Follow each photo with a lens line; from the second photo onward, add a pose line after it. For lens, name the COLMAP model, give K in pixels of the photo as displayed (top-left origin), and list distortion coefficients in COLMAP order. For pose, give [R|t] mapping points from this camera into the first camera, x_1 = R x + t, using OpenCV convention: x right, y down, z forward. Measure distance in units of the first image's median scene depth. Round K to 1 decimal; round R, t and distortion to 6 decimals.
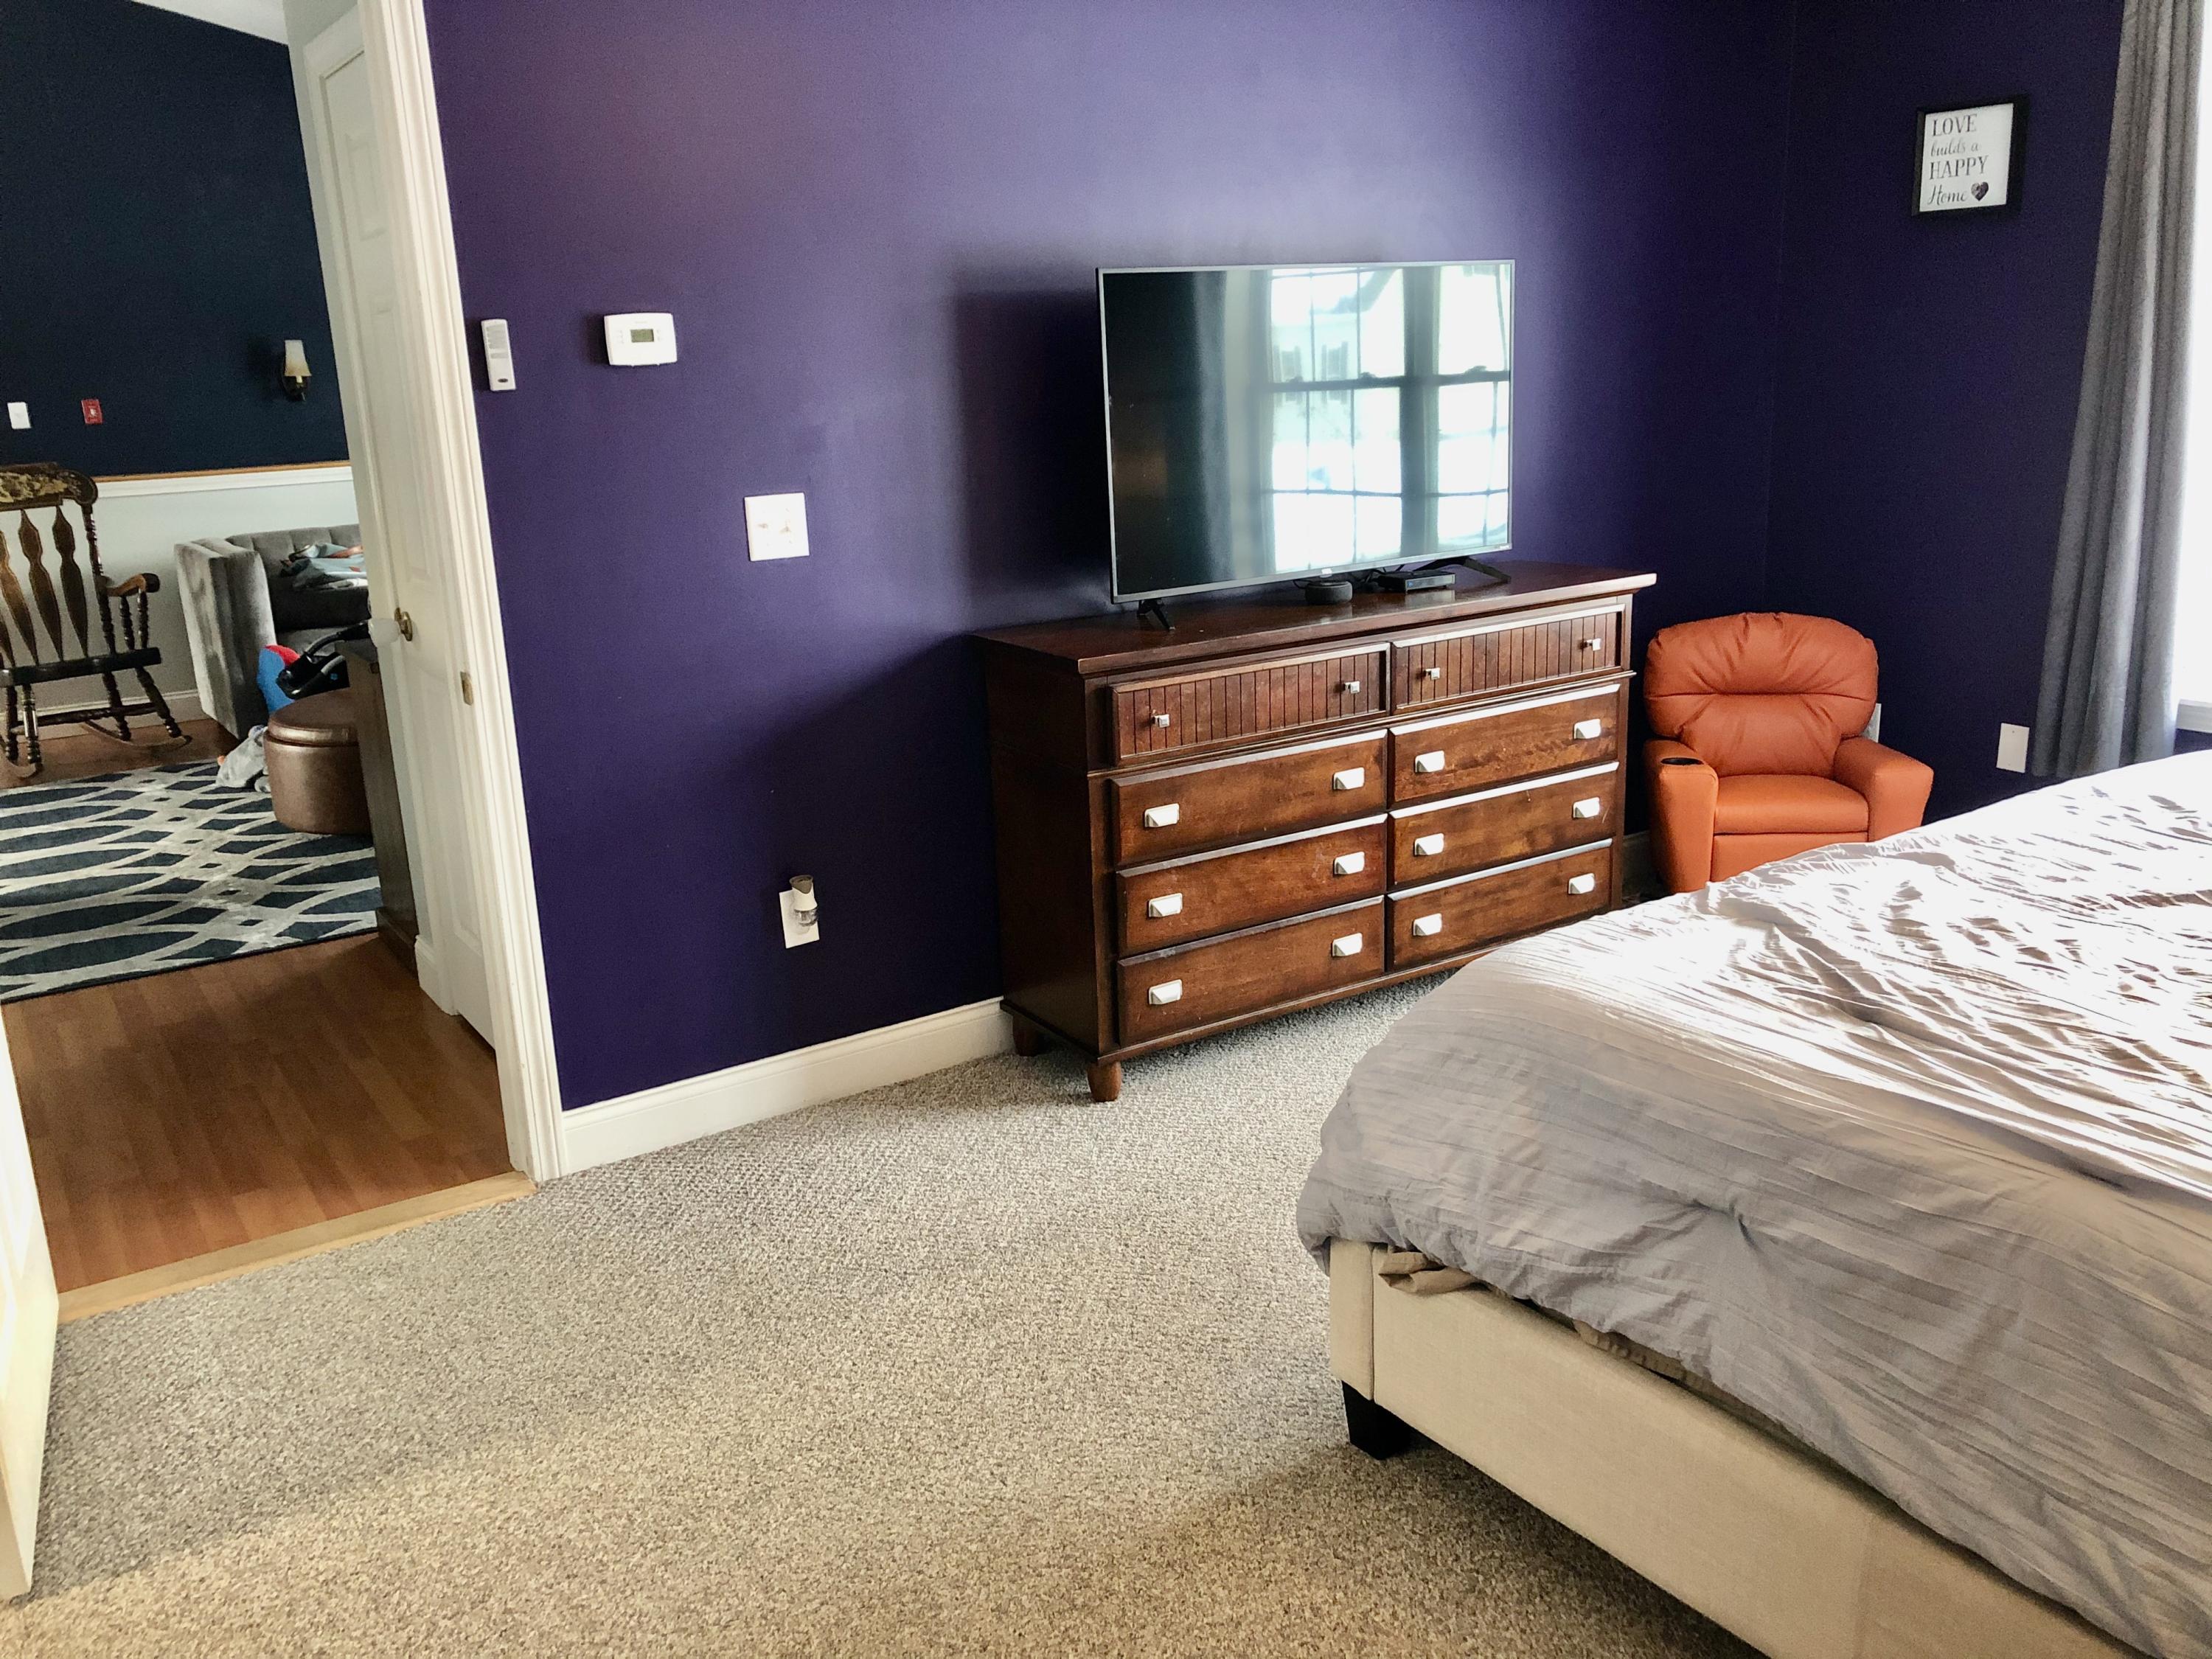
lens RADIAL K [[1784.7, 0, 1090.6], [0, 1784.7, 840.5], [0, 0, 1]] dist [0.040205, -0.057021]
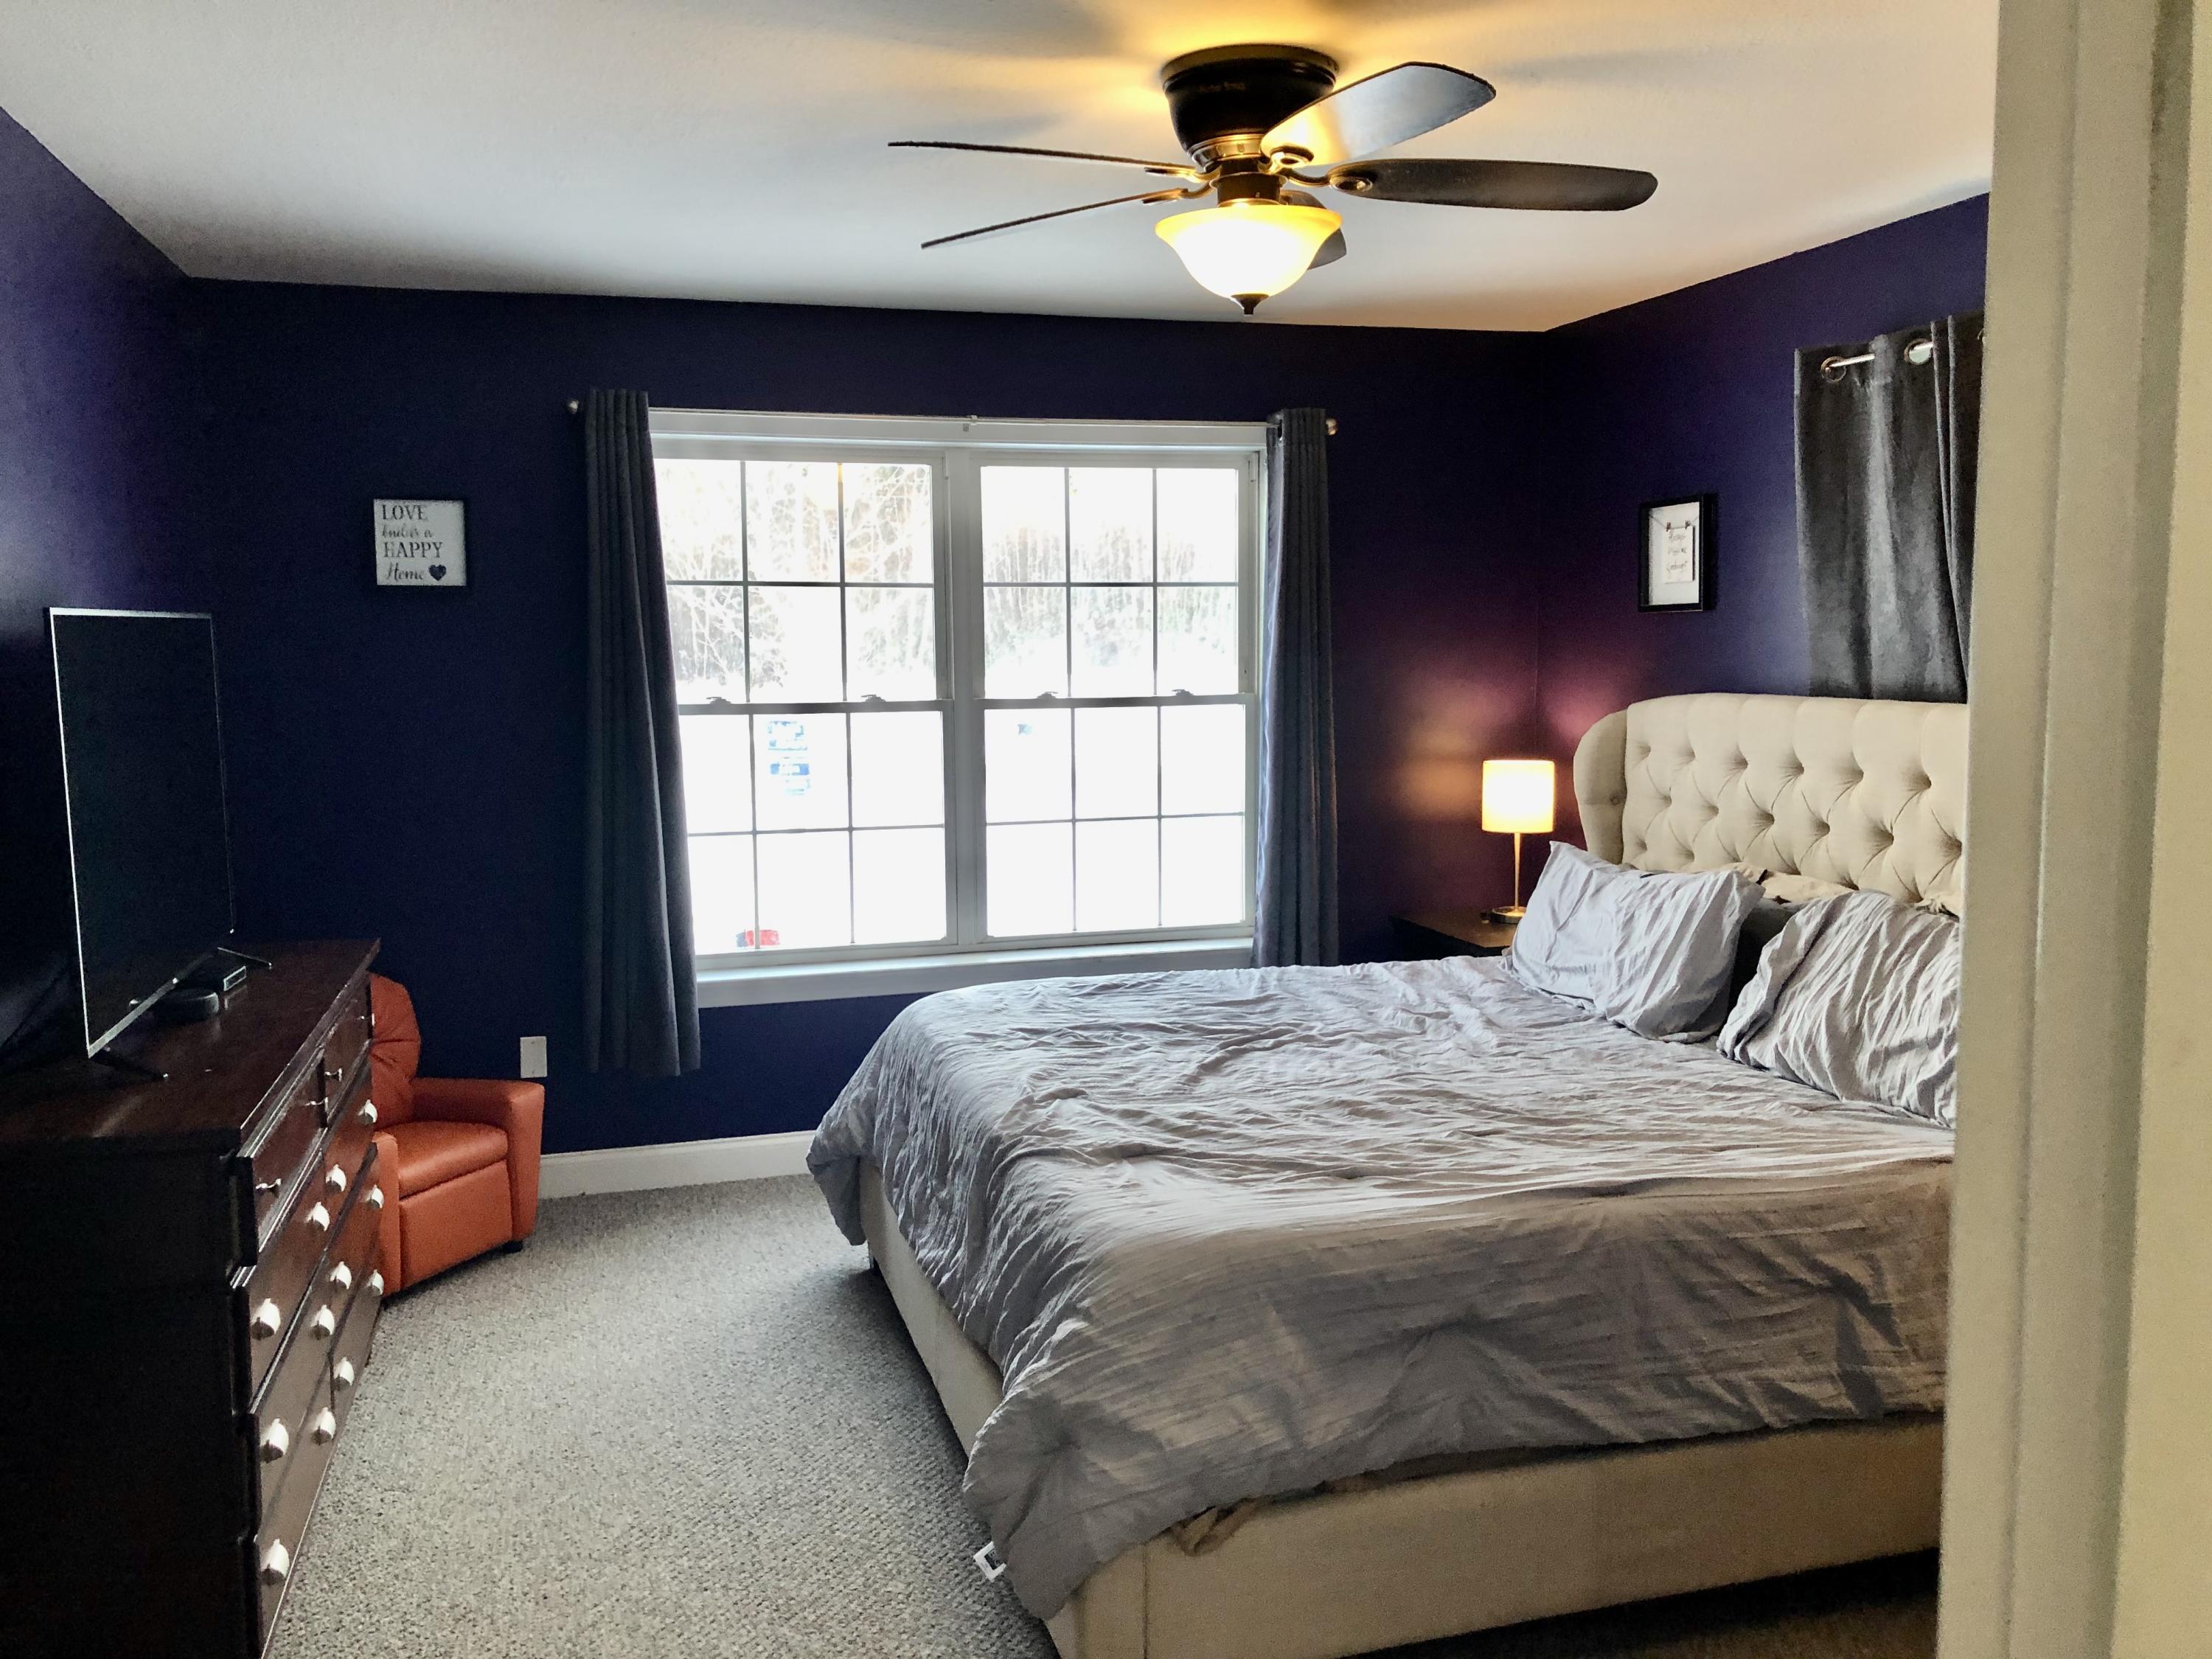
lens RADIAL K [[1784.7, 0, 1090.7], [0, 1784.7, 812.4], [0, 0, 1]] dist [0.040205, -0.057021]
pose [[0.299336, -0.057937, 0.952387, -0.913070], [0.246758, 0.968898, -0.018615, -0.194516], [-0.921688, 0.240582, 0.304322, 0.655170]]
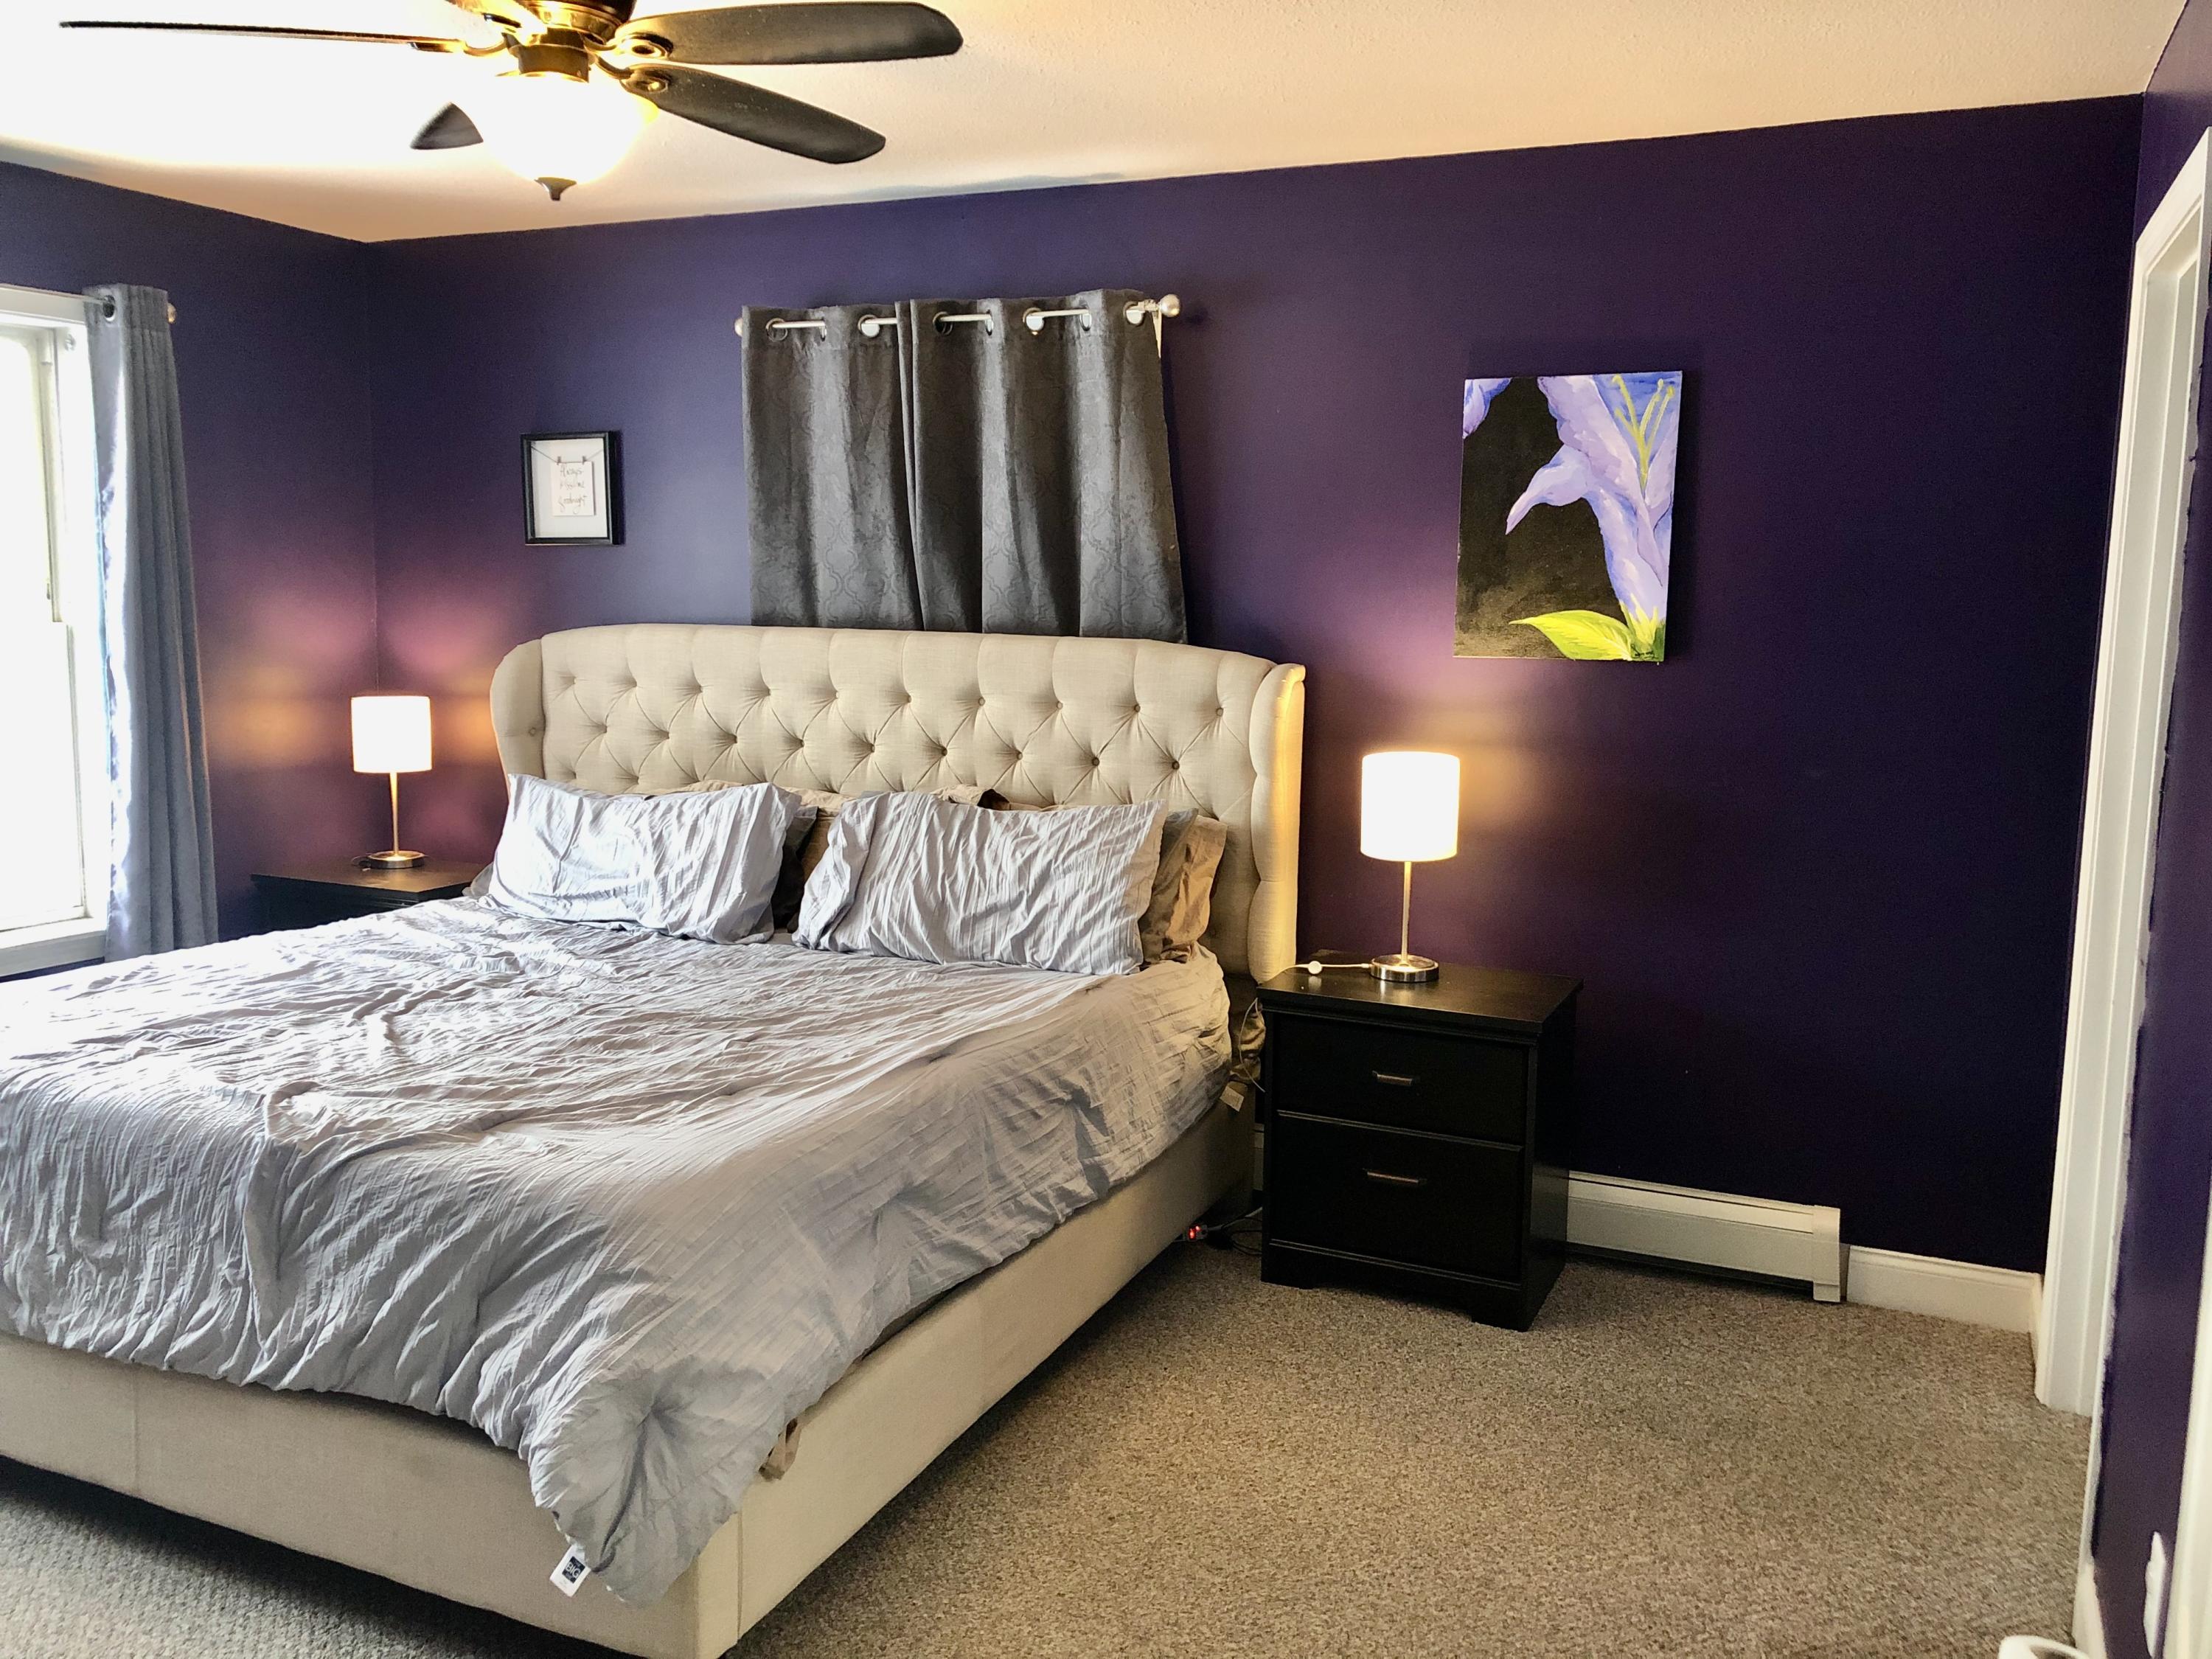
lens RADIAL K [[1784.7, 0, 1100.3], [0, 1784.7, 820.1], [0, 0, 1]] dist [0.040205, -0.057021]
pose [[-0.540377, -0.076563, 0.837932, -0.857504], [0.226724, 0.945769, 0.232629, -0.352486], [-0.810302, 0.315687, -0.493714, 1.326929]]
